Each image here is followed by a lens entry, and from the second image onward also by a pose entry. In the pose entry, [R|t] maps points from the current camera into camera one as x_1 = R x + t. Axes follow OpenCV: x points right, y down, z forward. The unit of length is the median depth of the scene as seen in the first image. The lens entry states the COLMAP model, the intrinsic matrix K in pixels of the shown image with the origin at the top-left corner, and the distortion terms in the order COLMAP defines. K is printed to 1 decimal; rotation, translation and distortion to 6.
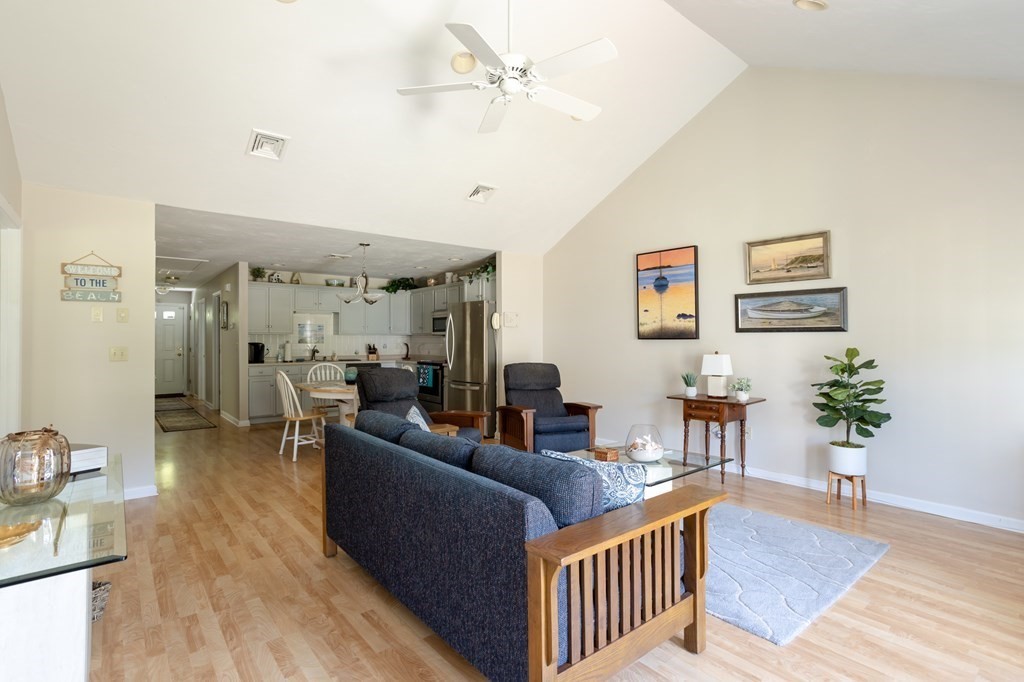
lens RADIAL K [[507.0, 0, 507.8], [0, 507.0, 332.4], [0, 0, 1]] dist [-0.040847, 0.030094]
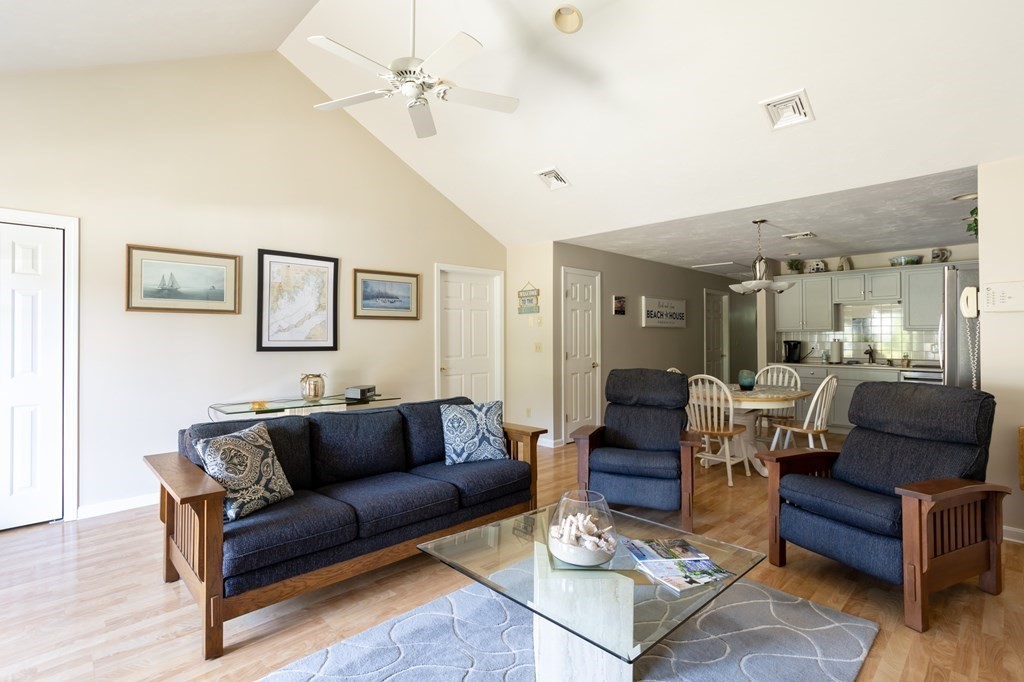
lens RADIAL K [[507.0, 0, 507.8], [0, 507.0, 332.4], [0, 0, 1]] dist [-0.040847, 0.030094]
pose [[0.077702, -0.007403, -0.996949, 0.533958], [0.012735, 0.999898, -0.006433, 0.006179], [0.996895, -0.012196, 0.077788, 0.569650]]
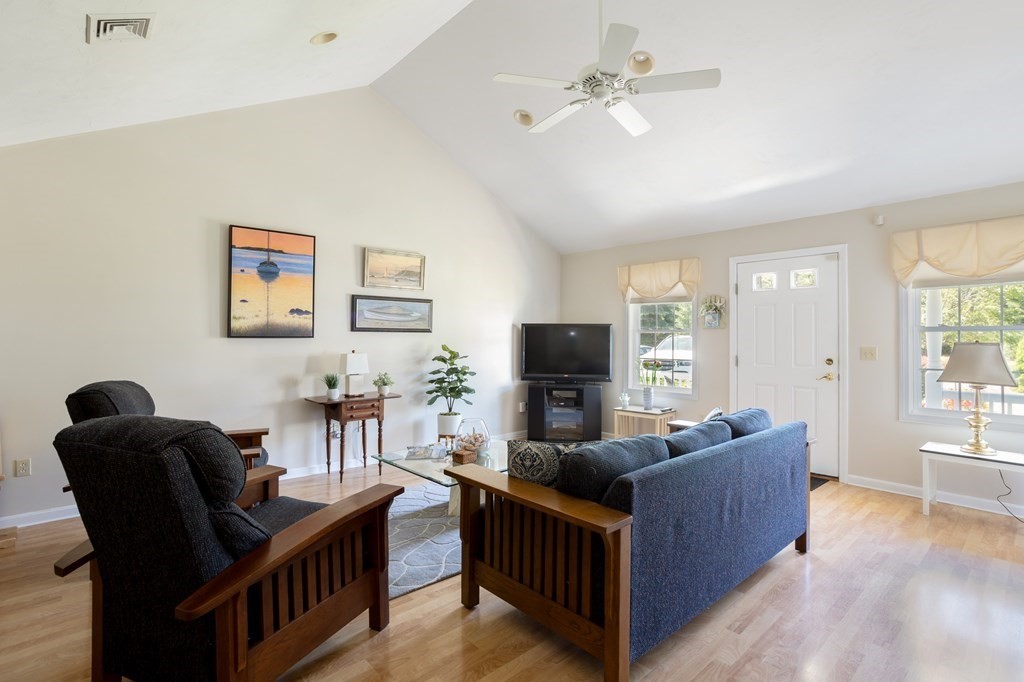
lens RADIAL K [[507.0, 0, 507.8], [0, 507.0, 332.4], [0, 0, 1]] dist [-0.040847, 0.030094]
pose [[-0.051253, 0.012060, 0.998613, -0.508529], [-0.013635, 0.999825, -0.012775, 0.009261], [-0.998593, -0.014271, -0.051080, 0.628313]]
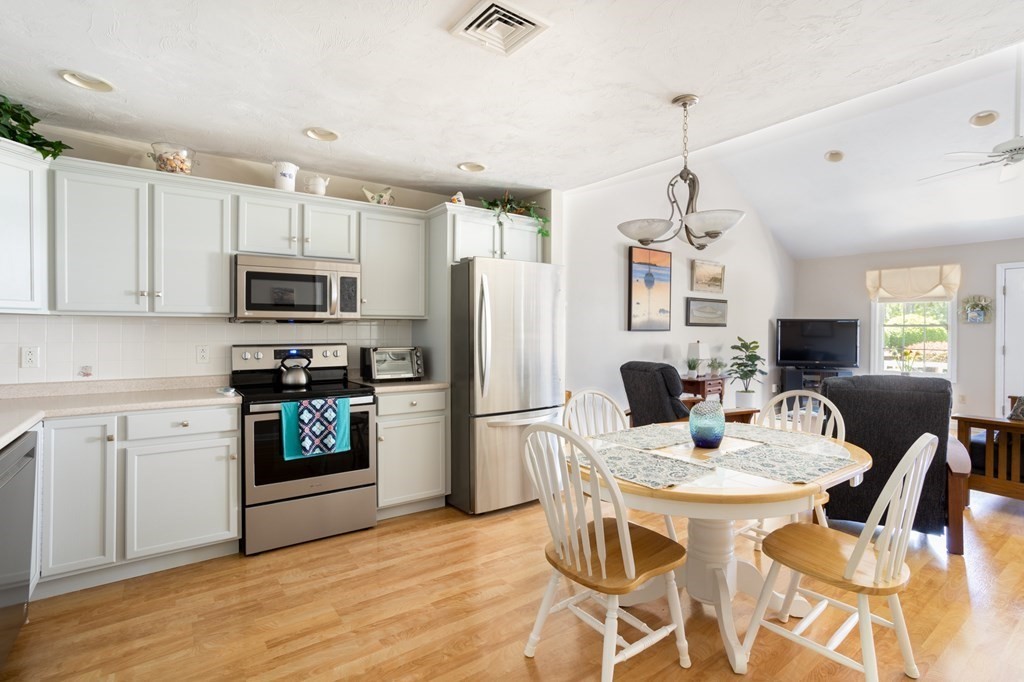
lens RADIAL K [[507.0, 0, 507.8], [0, 507.0, 332.4], [0, 0, 1]] dist [-0.040847, 0.030094]
pose [[0.041902, -0.002544, 0.999118, -0.756342], [-0.014364, 0.999892, 0.003149, 0.016695], [-0.999018, -0.014483, 0.041861, 1.207504]]
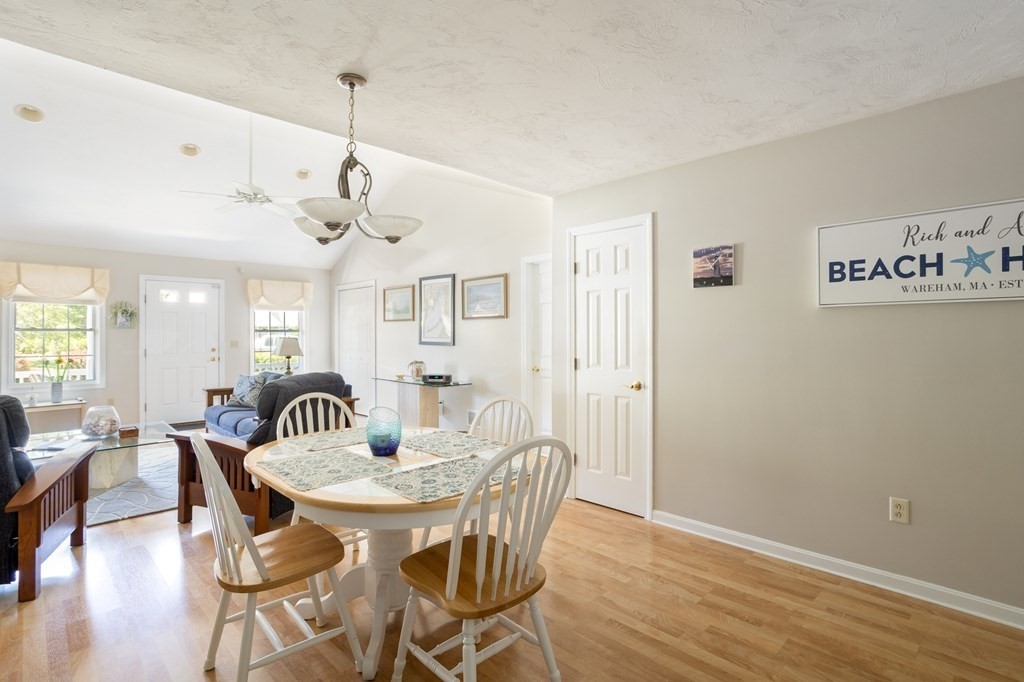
lens RADIAL K [[507.0, 0, 507.8], [0, 507.0, 332.4], [0, 0, 1]] dist [-0.040847, 0.030094]
pose [[-0.995228, 0.001899, -0.097561, -0.375259], [0.003758, 0.999815, -0.018871, 0.020828], [0.097507, -0.019147, -0.995051, 1.475752]]
